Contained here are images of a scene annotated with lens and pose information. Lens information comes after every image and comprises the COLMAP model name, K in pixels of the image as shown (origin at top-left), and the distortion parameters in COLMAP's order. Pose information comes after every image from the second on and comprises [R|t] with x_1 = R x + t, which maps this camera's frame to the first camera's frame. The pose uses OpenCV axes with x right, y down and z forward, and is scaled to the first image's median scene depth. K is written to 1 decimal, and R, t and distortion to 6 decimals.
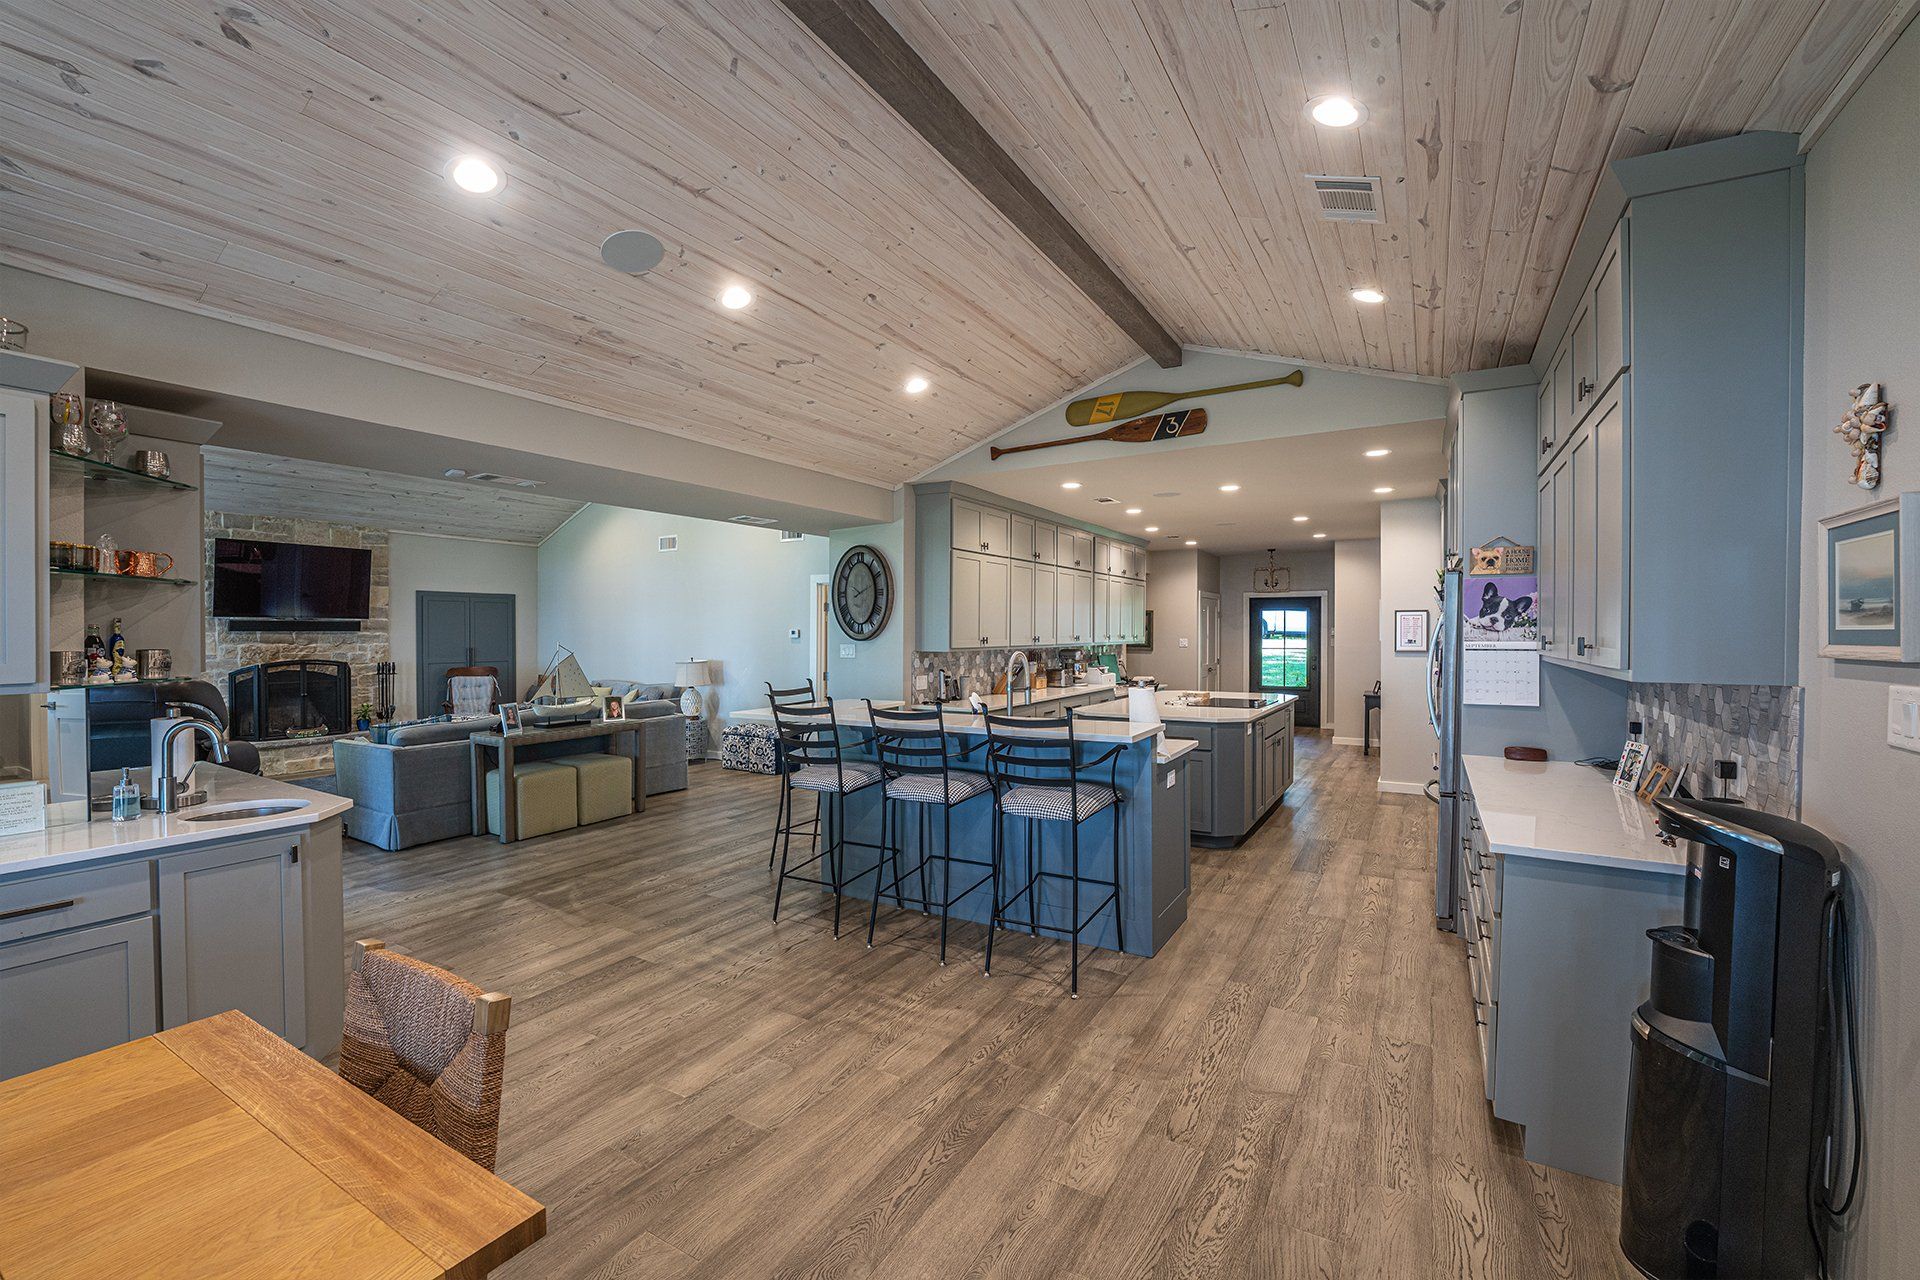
lens RADIAL K [[764.5, 0, 949.5], [0, 764.5, 644.8], [0, 0, 1]] dist [-0.021421, 0.000166]
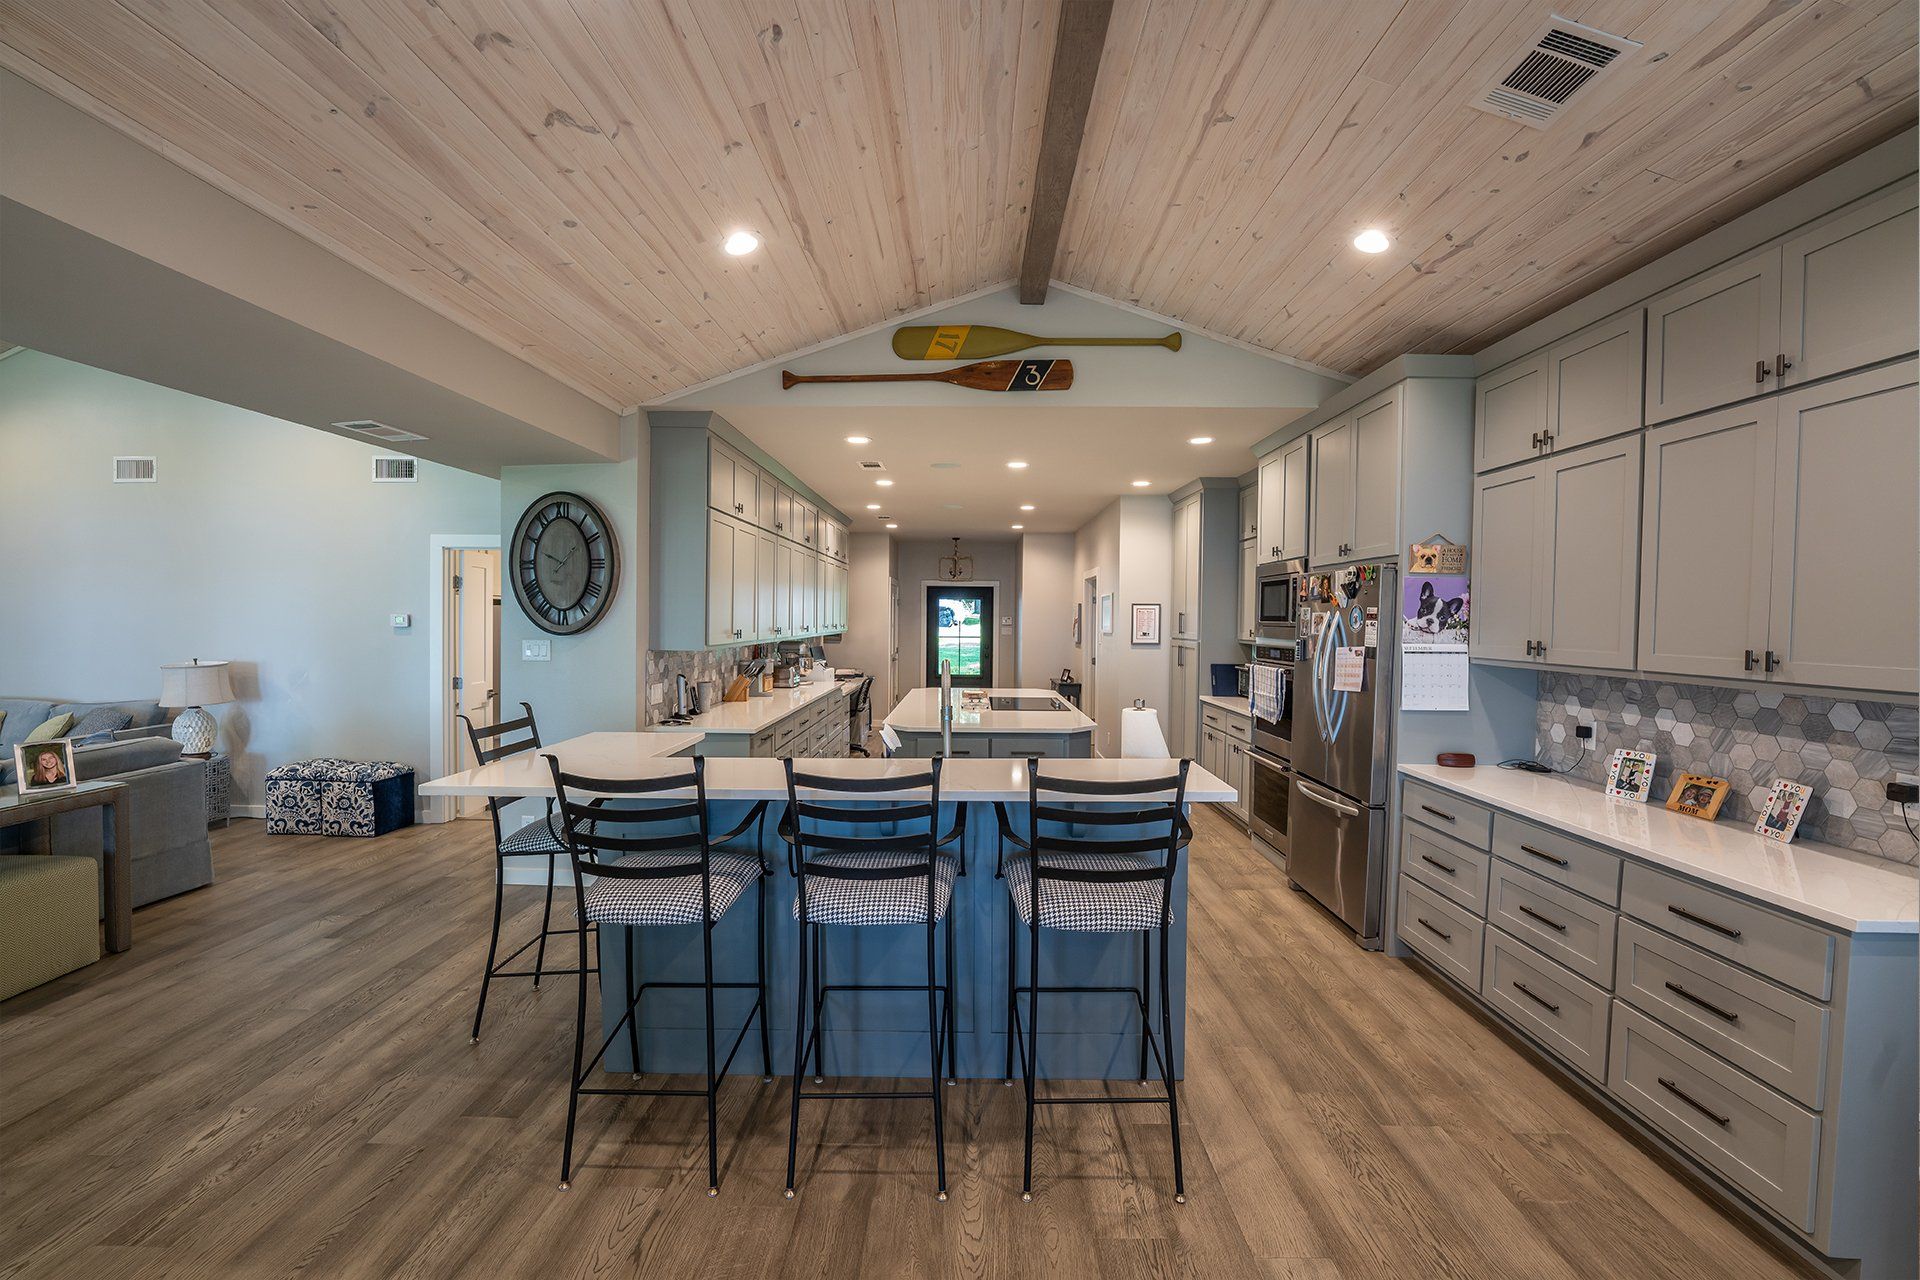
lens RADIAL K [[764.5, 0, 949.5], [0, 764.5, 644.8], [0, 0, 1]] dist [-0.021421, 0.000166]
pose [[0.870311, -0.007473, 0.492445, -0.182691], [-0.002901, 0.999790, 0.020299, -0.013814], [-0.492494, -0.019095, 0.870107, 0.309107]]
